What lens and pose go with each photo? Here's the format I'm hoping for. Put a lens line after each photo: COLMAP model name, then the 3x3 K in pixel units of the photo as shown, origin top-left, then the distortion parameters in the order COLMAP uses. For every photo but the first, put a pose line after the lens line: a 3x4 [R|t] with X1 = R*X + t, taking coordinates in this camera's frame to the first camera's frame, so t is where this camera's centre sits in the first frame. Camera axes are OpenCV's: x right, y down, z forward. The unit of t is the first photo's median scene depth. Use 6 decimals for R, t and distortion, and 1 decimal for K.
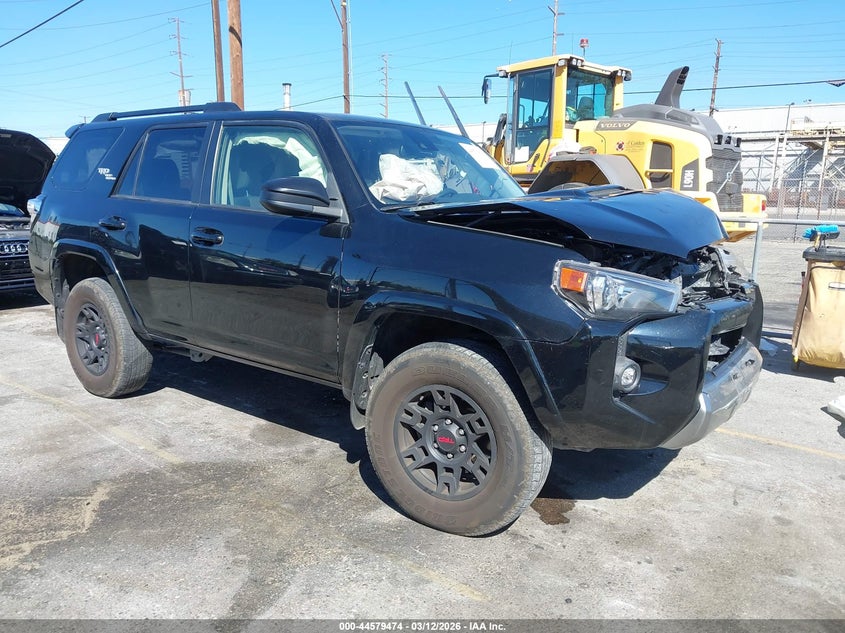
lens RADIAL K [[682.2, 0, 422.5], [0, 682.2, 316.5], [0, 0, 1]] dist [-0.002447, -0.001096]
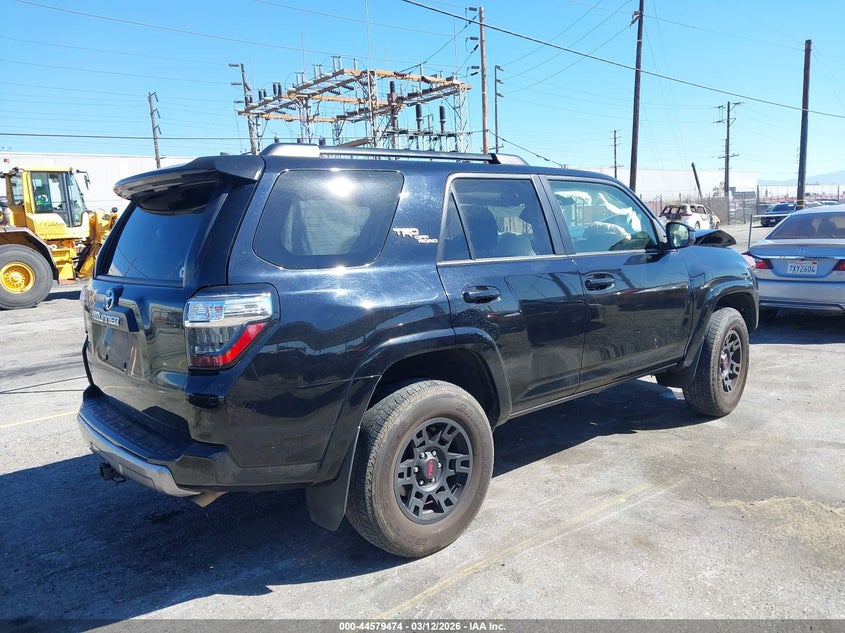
lens RADIAL K [[682.2, 0, 422.5], [0, 682.2, 316.5], [0, 0, 1]] dist [-0.002447, -0.001096]
pose [[0.164632, -0.144045, 0.975780, -1.509668], [0.221650, 0.969380, 0.105704, -0.253214], [-0.961128, 0.198880, 0.191518, 1.137934]]
